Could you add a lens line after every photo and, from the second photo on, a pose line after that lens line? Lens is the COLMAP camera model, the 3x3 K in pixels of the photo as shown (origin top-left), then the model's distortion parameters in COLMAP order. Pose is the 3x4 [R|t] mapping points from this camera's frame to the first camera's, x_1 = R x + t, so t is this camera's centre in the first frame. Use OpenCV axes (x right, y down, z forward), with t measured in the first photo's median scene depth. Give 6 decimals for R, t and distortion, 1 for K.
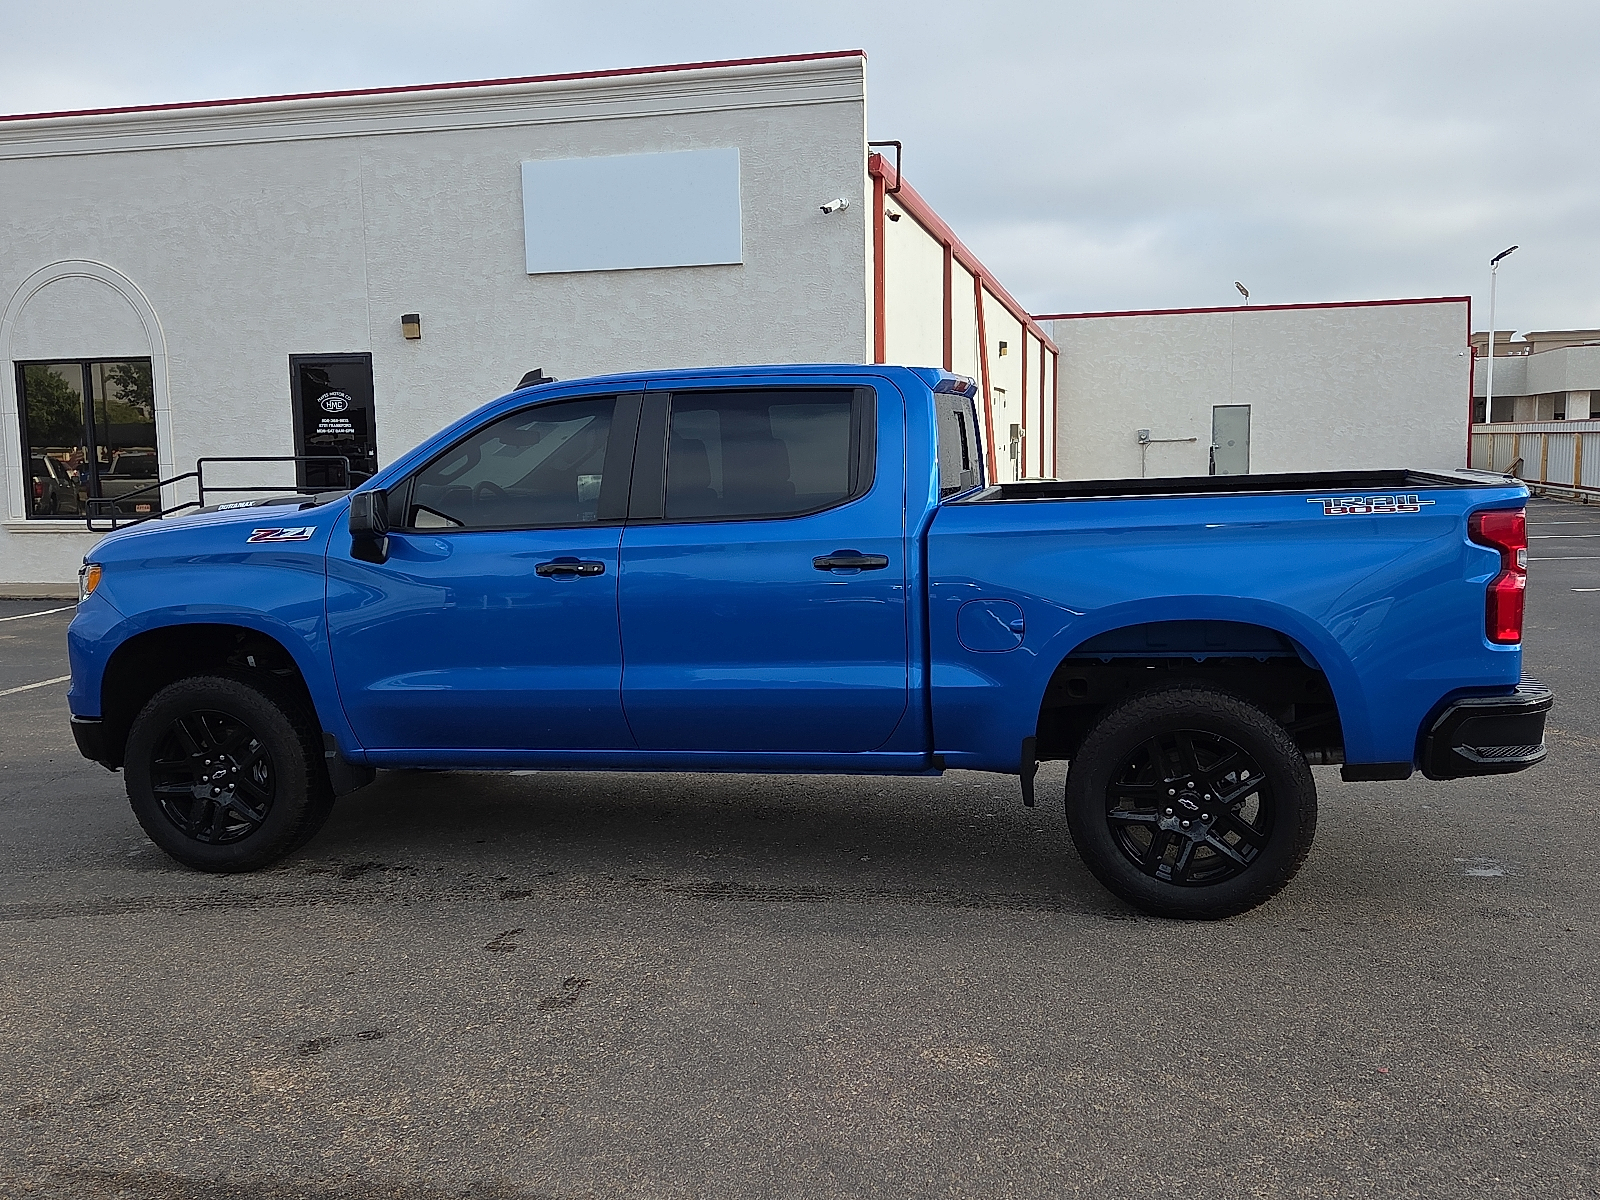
lens RADIAL K [[1422.5, 0, 800.0], [0, 1422.5, 600.0], [0, 0, 1]] dist [0.069899, -0.013660]
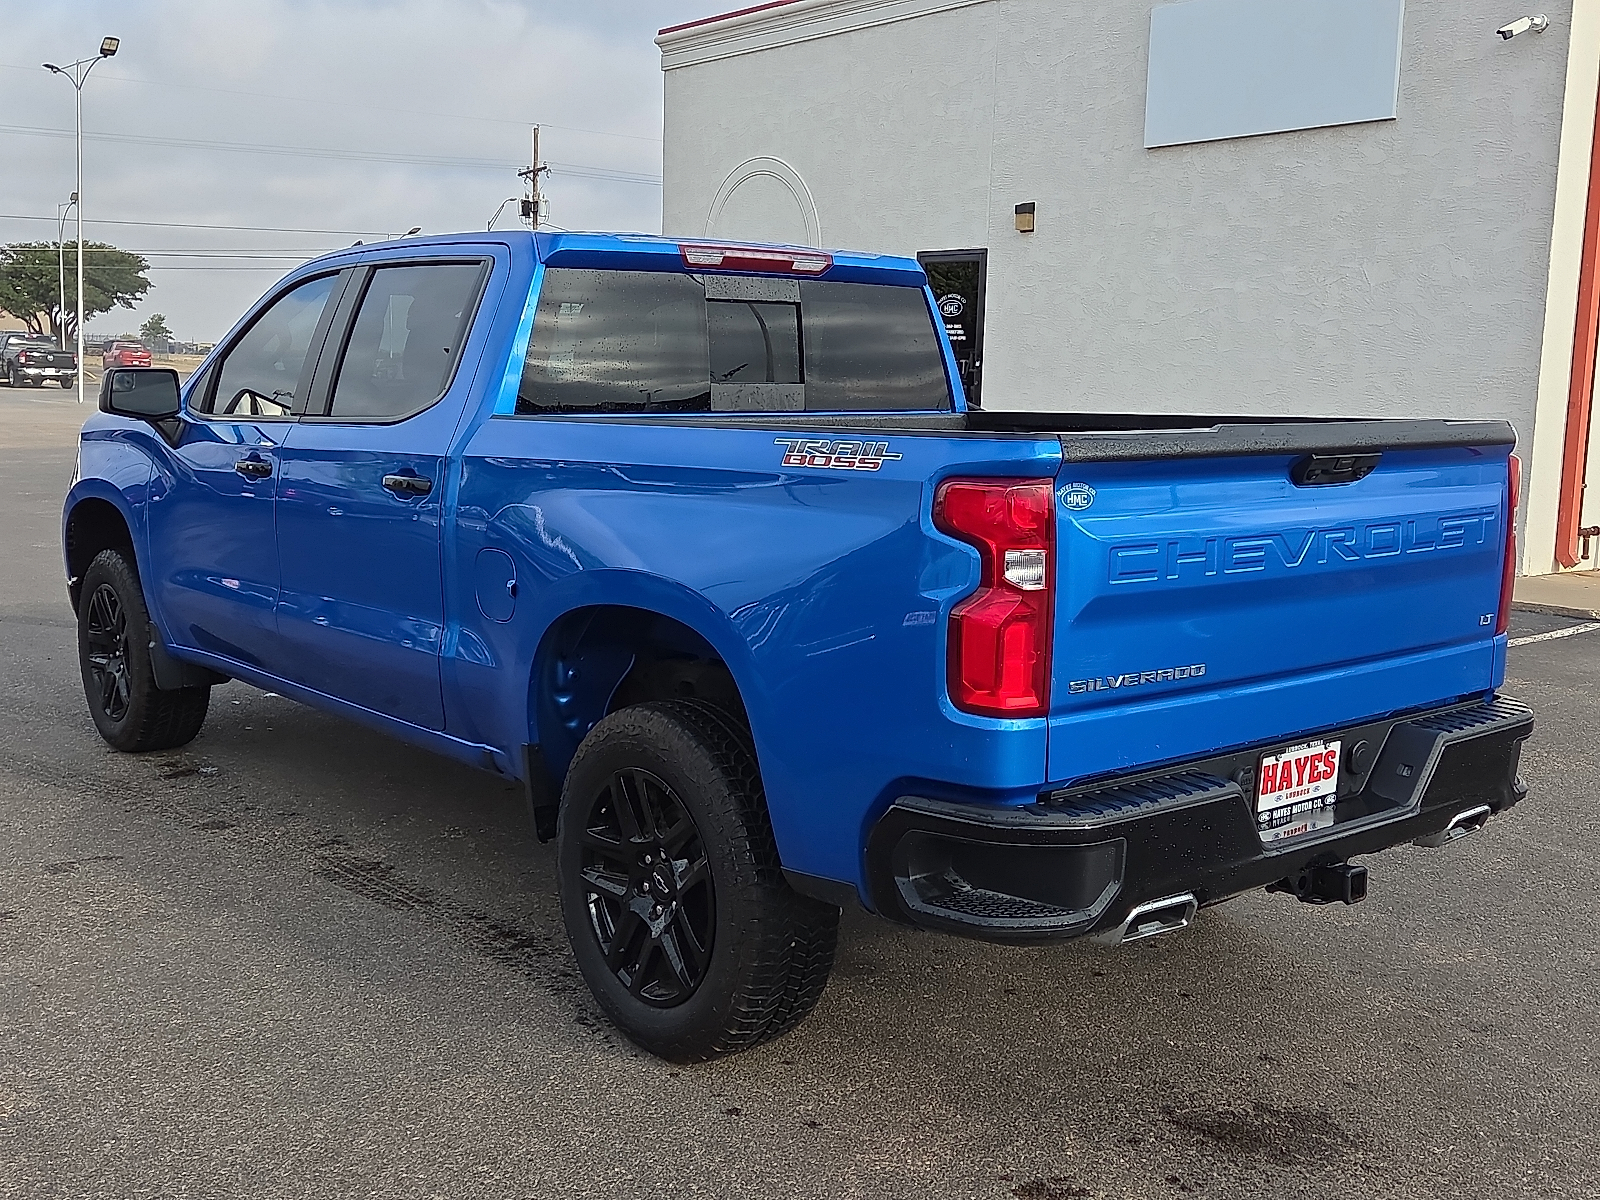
lens RADIAL K [[1666.4, 0, 835.4], [0, 1666.4, 567.6], [0, 0, 1]] dist [0.075275, 0.003060]
pose [[0.787685, 0.111290, -0.605942, 0.280696], [-0.105372, 0.993393, 0.045474, -0.017055], [0.606999, 0.028030, 0.794208, 0.149267]]
